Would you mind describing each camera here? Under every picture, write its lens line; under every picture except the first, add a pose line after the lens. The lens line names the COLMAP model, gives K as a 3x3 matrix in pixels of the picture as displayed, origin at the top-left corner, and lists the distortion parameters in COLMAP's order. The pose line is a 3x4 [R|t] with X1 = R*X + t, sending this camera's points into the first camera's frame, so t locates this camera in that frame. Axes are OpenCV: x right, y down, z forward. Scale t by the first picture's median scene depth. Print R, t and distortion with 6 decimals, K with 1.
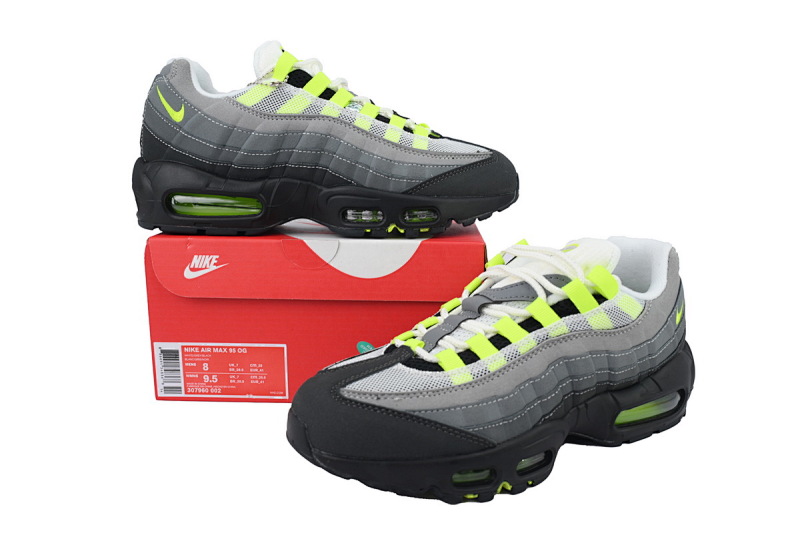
lens RADIAL K [[669.9, 0, 400.0], [0, 669.9, 266.5], [0, 0, 1]] dist [0.002999, -0.000126]
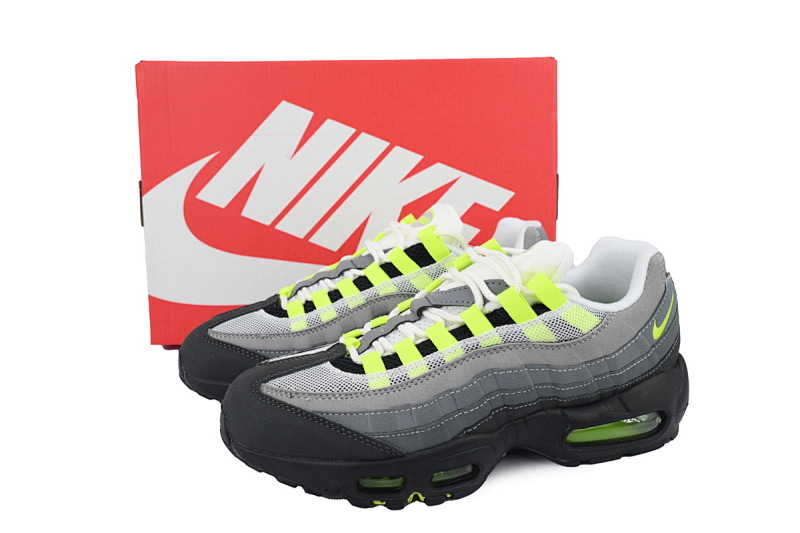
lens RADIAL K [[669.9, 0, 400.0], [0, 669.9, 266.5], [0, 0, 1]] dist [0.002999, -0.000126]
pose [[0.970261, 0.041324, -0.238506, 0.337484], [-0.030607, 0.998356, 0.048464, -0.050939], [0.240116, -0.039722, 0.969931, 0.058574]]
